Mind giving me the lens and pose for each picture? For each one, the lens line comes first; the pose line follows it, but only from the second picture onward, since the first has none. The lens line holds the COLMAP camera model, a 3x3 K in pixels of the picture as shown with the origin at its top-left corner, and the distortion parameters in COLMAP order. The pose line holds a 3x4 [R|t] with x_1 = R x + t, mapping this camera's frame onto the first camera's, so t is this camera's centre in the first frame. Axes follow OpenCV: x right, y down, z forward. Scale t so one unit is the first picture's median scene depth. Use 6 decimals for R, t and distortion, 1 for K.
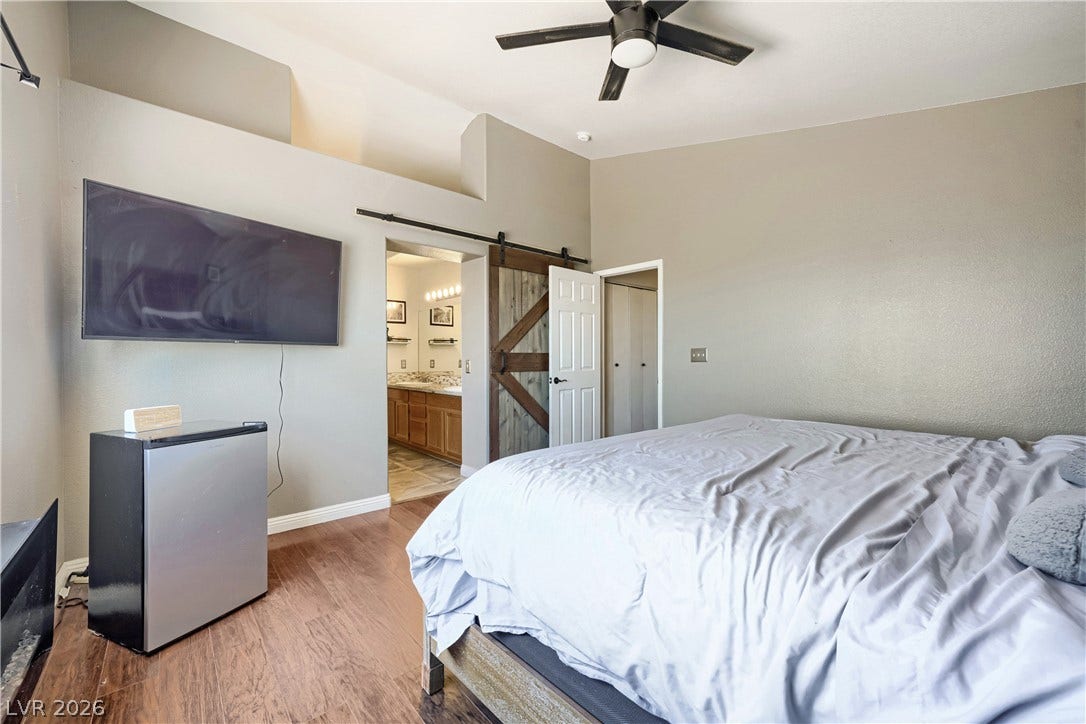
lens RADIAL K [[428.0, 0, 539.7], [0, 428.0, 360.4], [0, 0, 1]] dist [-0.010881, 0.002268]
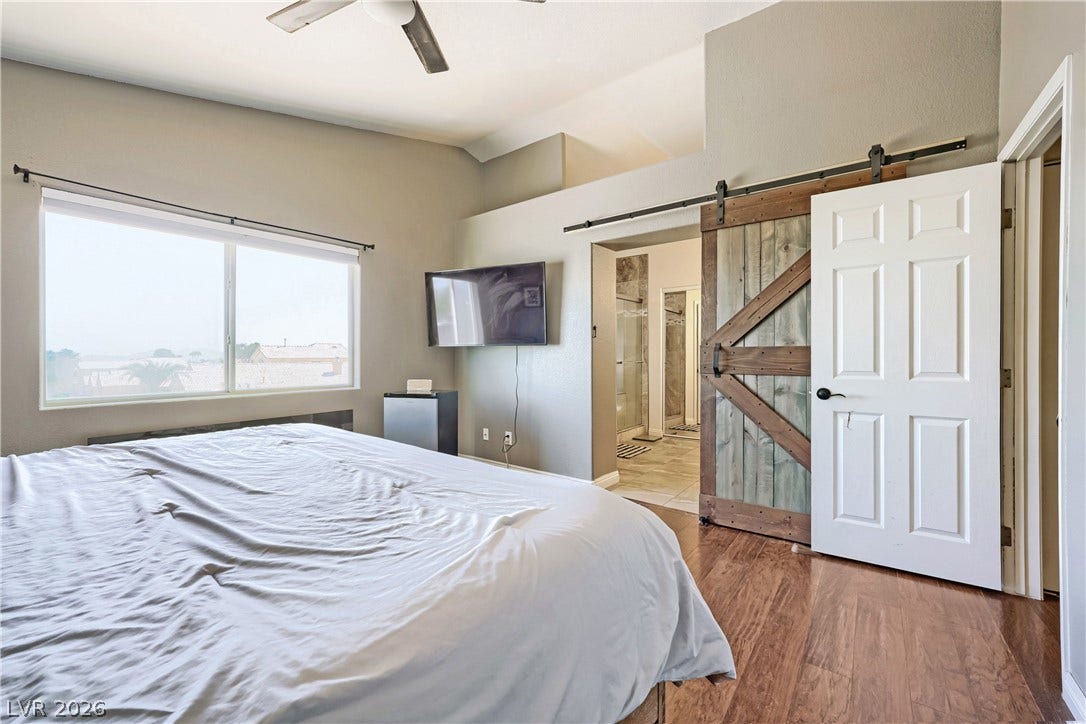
lens RADIAL K [[428.0, 0, 540.0], [0, 428.0, 356.4], [0, 0, 1]] dist [-0.010881, 0.002268]
pose [[0.187672, 0.009139, -0.982189, 0.540800], [0.003629, 0.999943, 0.009998, -0.010389], [0.982225, -0.005441, 0.187628, 0.536184]]
